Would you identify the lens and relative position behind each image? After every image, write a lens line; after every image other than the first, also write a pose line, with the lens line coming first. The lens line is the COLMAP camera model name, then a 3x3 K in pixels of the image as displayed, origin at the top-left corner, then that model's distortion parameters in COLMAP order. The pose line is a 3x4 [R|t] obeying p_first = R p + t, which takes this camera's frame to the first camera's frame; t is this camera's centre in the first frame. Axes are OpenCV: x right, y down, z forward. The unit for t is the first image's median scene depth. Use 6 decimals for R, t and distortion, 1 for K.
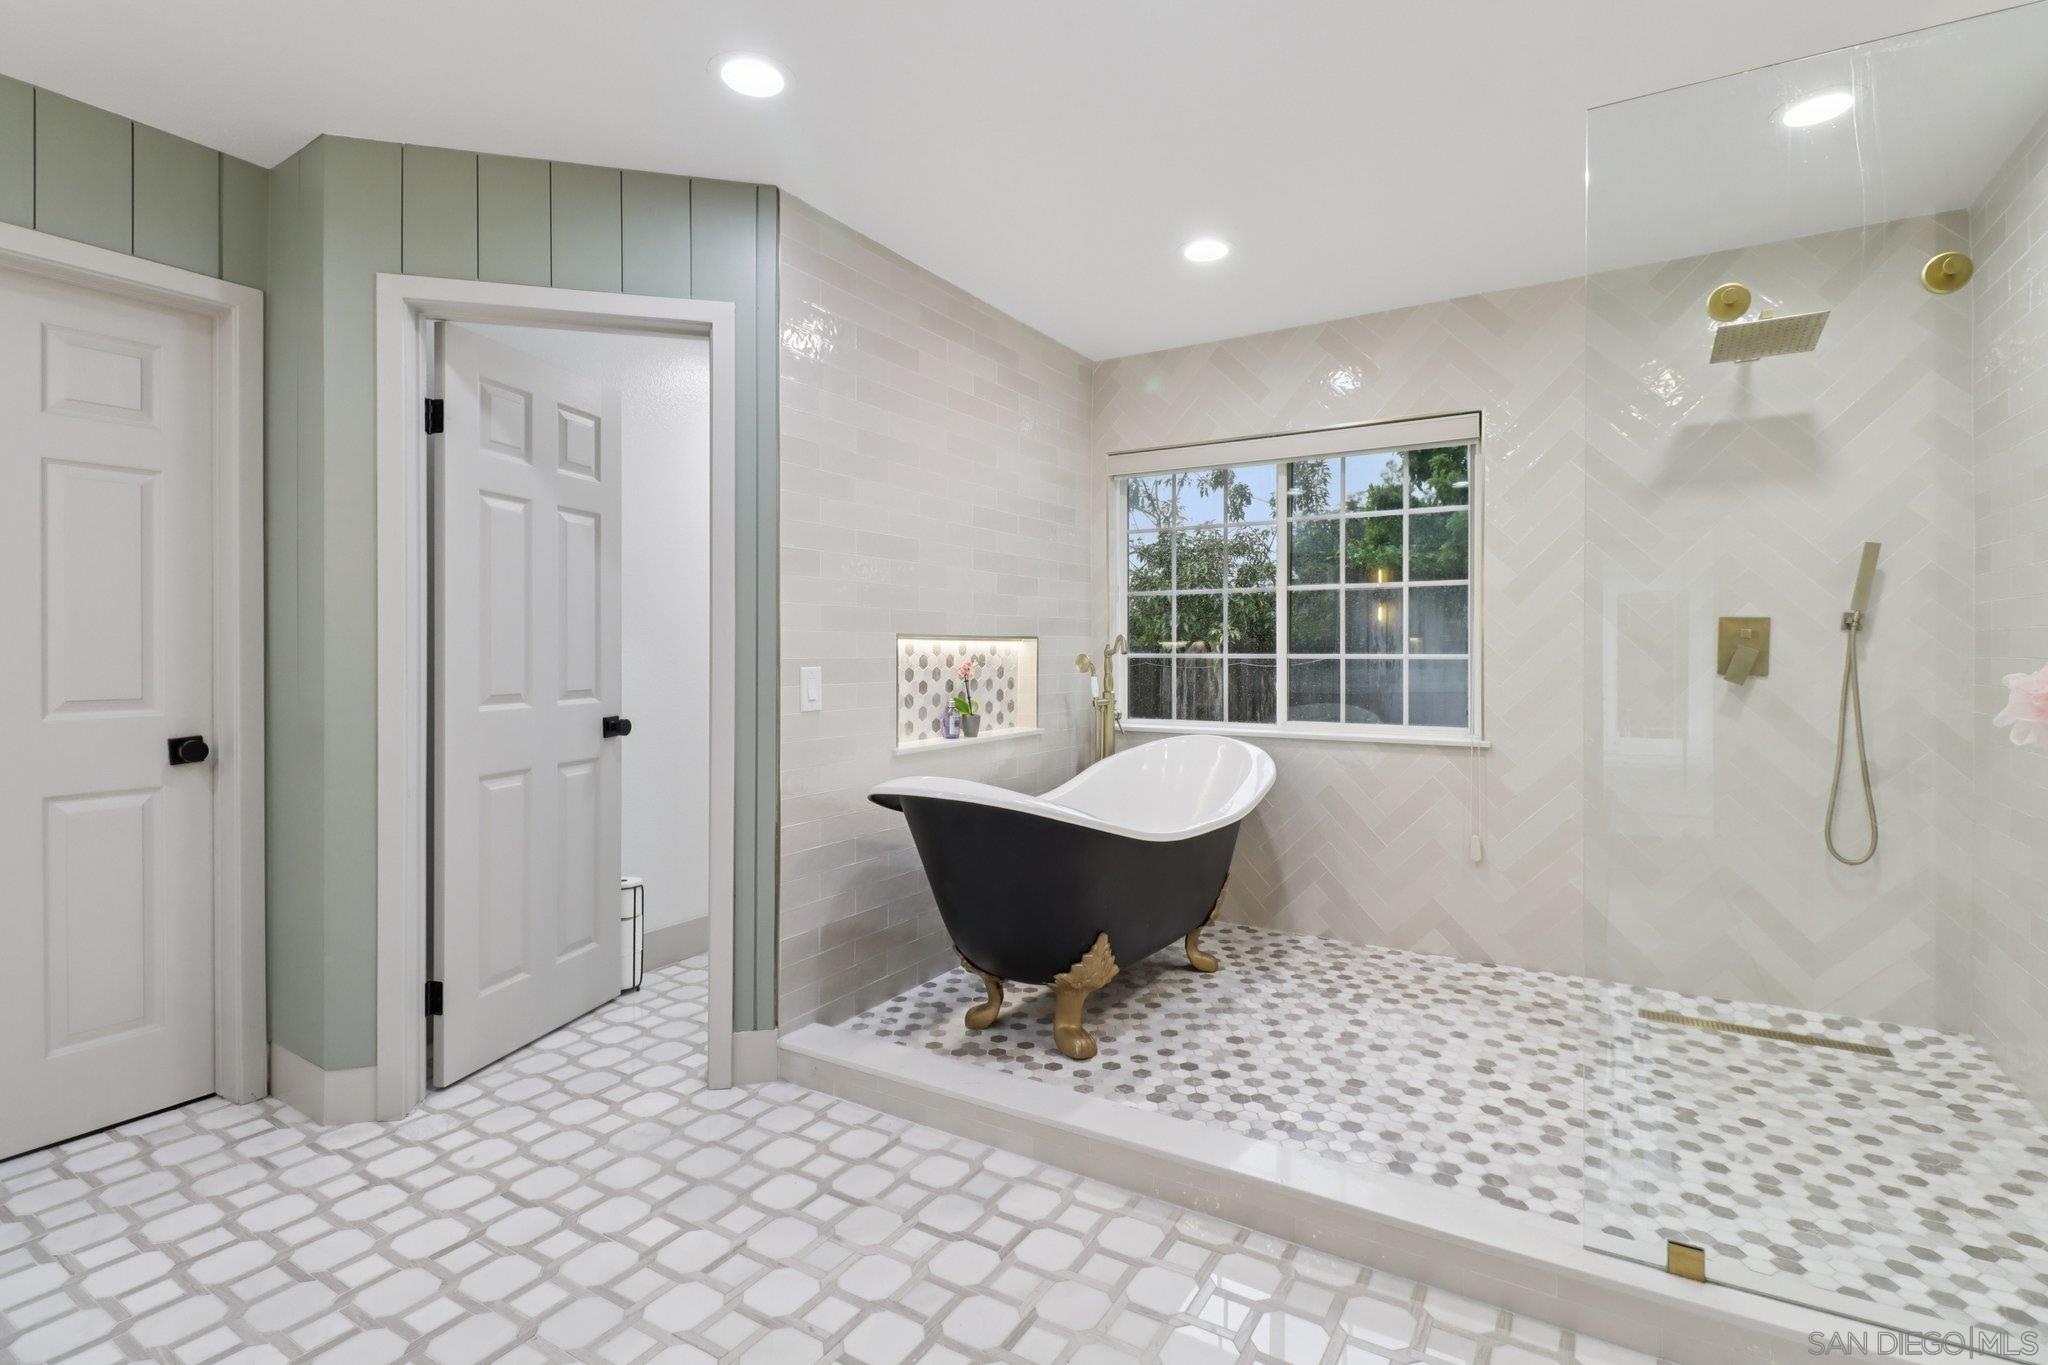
lens RADIAL K [[968.8, 0, 1030.8], [0, 968.8, 648.8], [0, 0, 1]] dist [0.019530, -0.014829]
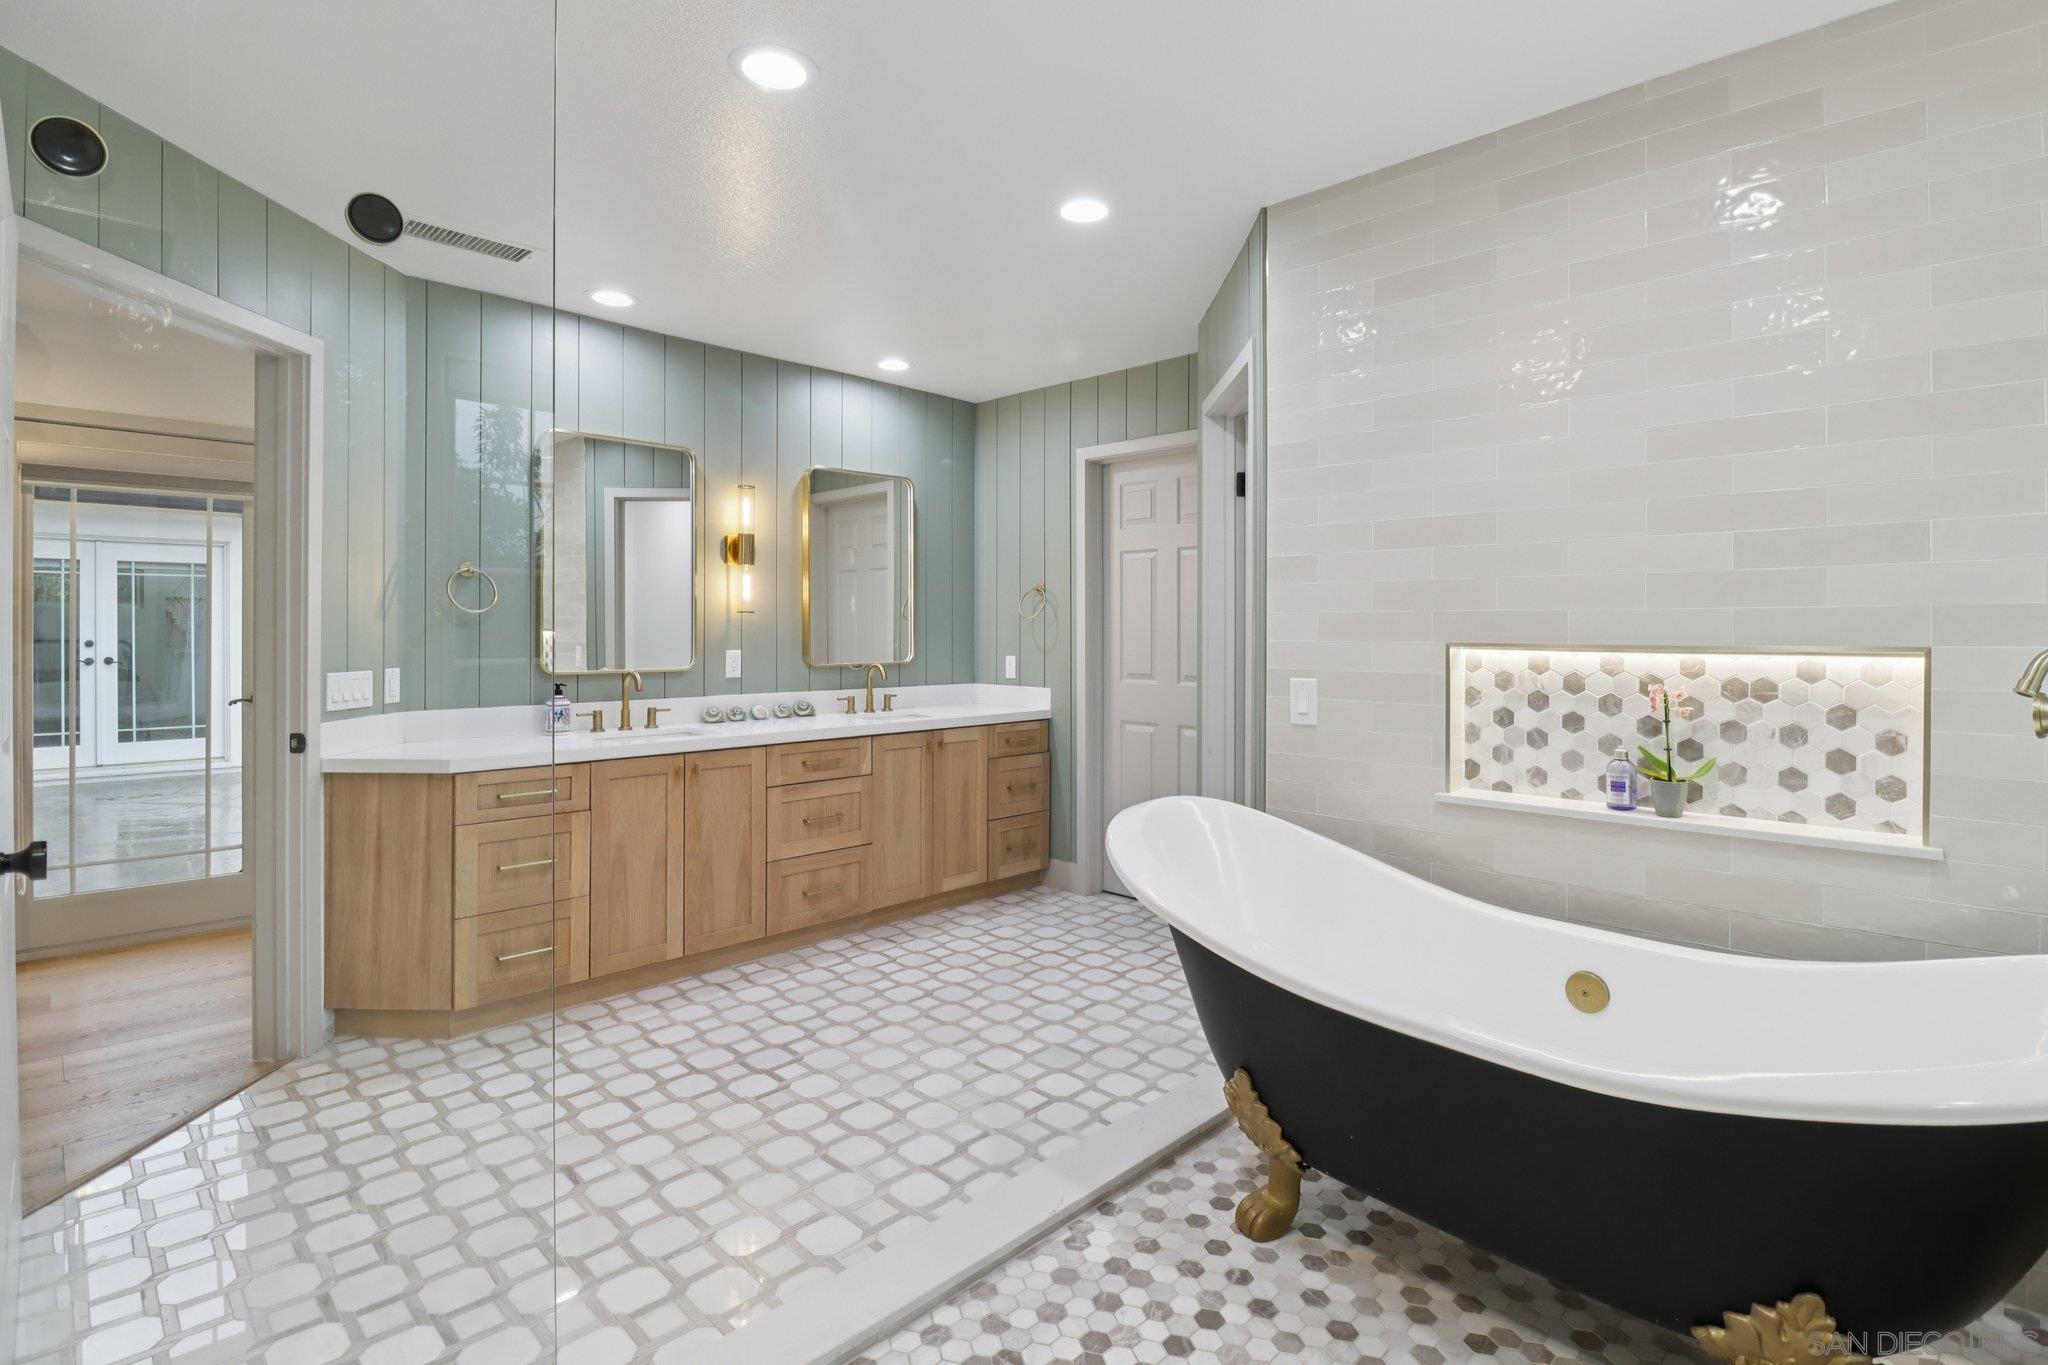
lens RADIAL K [[956.2, 0, 1031.4], [0, 956.2, 657.4], [0, 0, 1]] dist [0.016117, -0.013405]
pose [[-0.216543, 0.016587, -0.976132, 0.735635], [-0.007150, 0.999802, 0.018575, -0.016784], [0.976247, 0.011002, -0.216381, 0.935784]]
